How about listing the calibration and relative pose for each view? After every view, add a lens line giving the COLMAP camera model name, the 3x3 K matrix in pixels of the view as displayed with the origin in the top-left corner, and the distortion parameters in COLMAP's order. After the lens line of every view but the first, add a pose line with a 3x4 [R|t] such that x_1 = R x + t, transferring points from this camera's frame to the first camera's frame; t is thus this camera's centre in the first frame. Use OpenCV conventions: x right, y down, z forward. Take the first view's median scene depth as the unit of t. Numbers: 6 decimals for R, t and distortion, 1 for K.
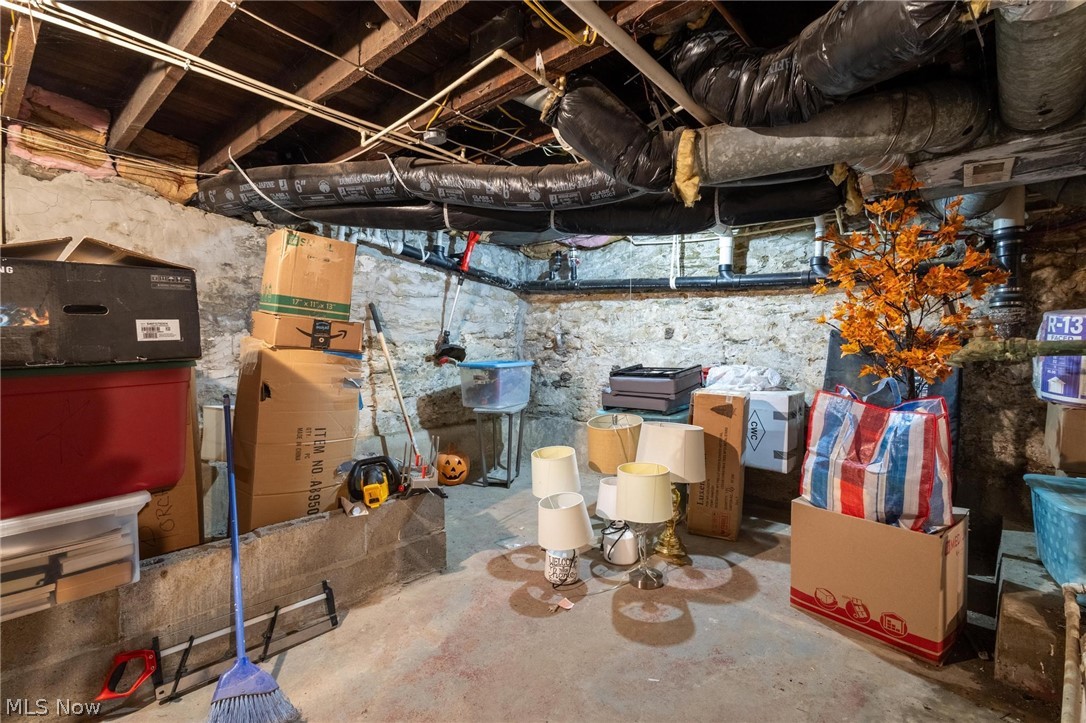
lens RADIAL K [[495.6, 0, 537.5], [0, 495.6, 361.7], [0, 0, 1]] dist [0.002527, -0.000335]
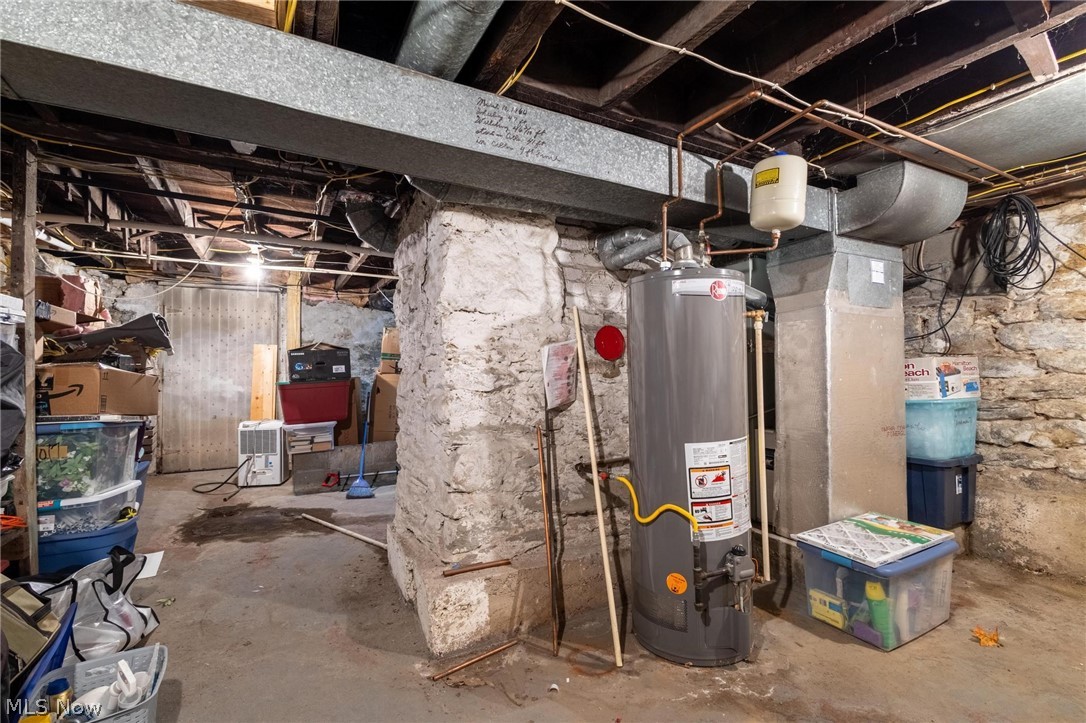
lens RADIAL K [[495.6, 0, 549.3], [0, 495.6, 362.2], [0, 0, 1]] dist [0.002527, -0.000335]
pose [[0.938156, -0.014216, -0.345920, 1.009237], [0.005084, 0.999615, -0.027293, -0.010272], [0.346175, 0.023846, 0.937867, -0.950023]]
